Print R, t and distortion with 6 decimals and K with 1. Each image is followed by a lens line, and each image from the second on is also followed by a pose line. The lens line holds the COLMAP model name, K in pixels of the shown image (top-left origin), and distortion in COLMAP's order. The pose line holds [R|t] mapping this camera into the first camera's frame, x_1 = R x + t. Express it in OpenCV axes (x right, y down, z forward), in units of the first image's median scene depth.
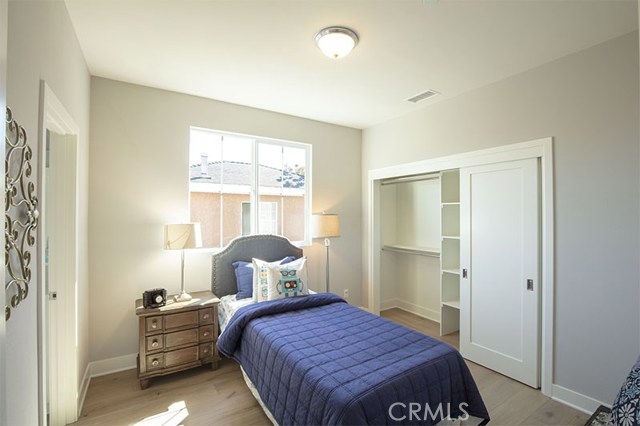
lens RADIAL K [[295.3, 0, 317.5], [0, 295.3, 212.0], [0, 0, 1]] dist [-0.001526, -0.000533]
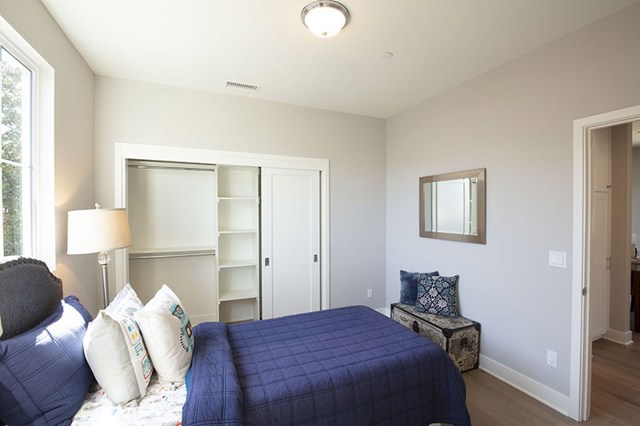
lens RADIAL K [[295.3, 0, 318.4], [0, 295.3, 212.3], [0, 0, 1]] dist [-0.001526, -0.000533]
pose [[0.146090, -0.011603, 0.989203, -0.485902], [-0.010114, 0.999861, 0.013222, 0.001504], [-0.989220, -0.011936, 0.145953, 0.533930]]
